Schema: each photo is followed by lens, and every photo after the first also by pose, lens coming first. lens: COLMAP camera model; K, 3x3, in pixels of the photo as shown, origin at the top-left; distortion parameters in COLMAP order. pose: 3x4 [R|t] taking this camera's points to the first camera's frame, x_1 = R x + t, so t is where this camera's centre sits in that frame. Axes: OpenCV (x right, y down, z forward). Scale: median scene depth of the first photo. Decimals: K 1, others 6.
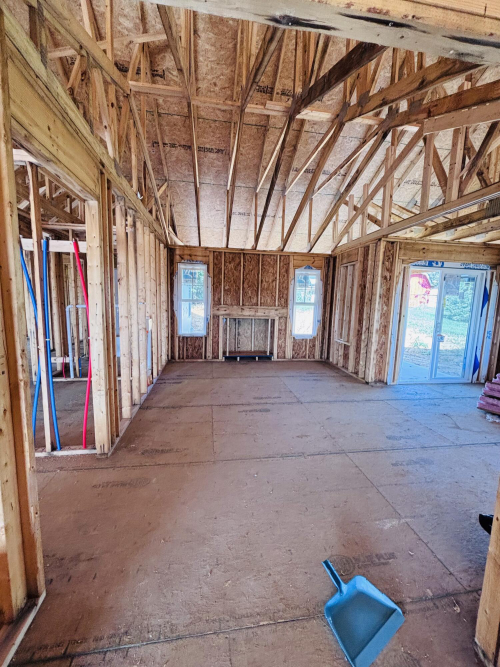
lens RADIAL K [[271.7, 0, 247.7], [0, 271.7, 335.2], [0, 0, 1]] dist [-0.002243, -0.000853]
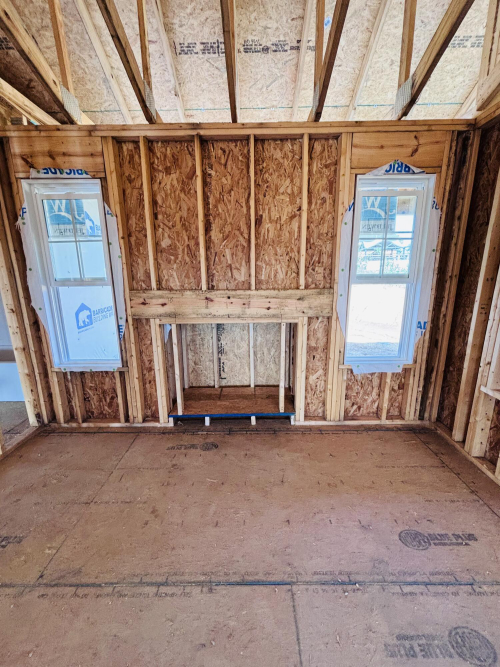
lens RADIAL K [[271.7, 0, 249.8], [0, 271.7, 329.3], [0, 0, 1]] dist [-0.002243, -0.000853]
pose [[0.988216, -0.006245, -0.152939, 0.093636], [0.019091, 0.996394, 0.082671, -0.084488], [0.151871, -0.084616, 0.984772, 0.628909]]
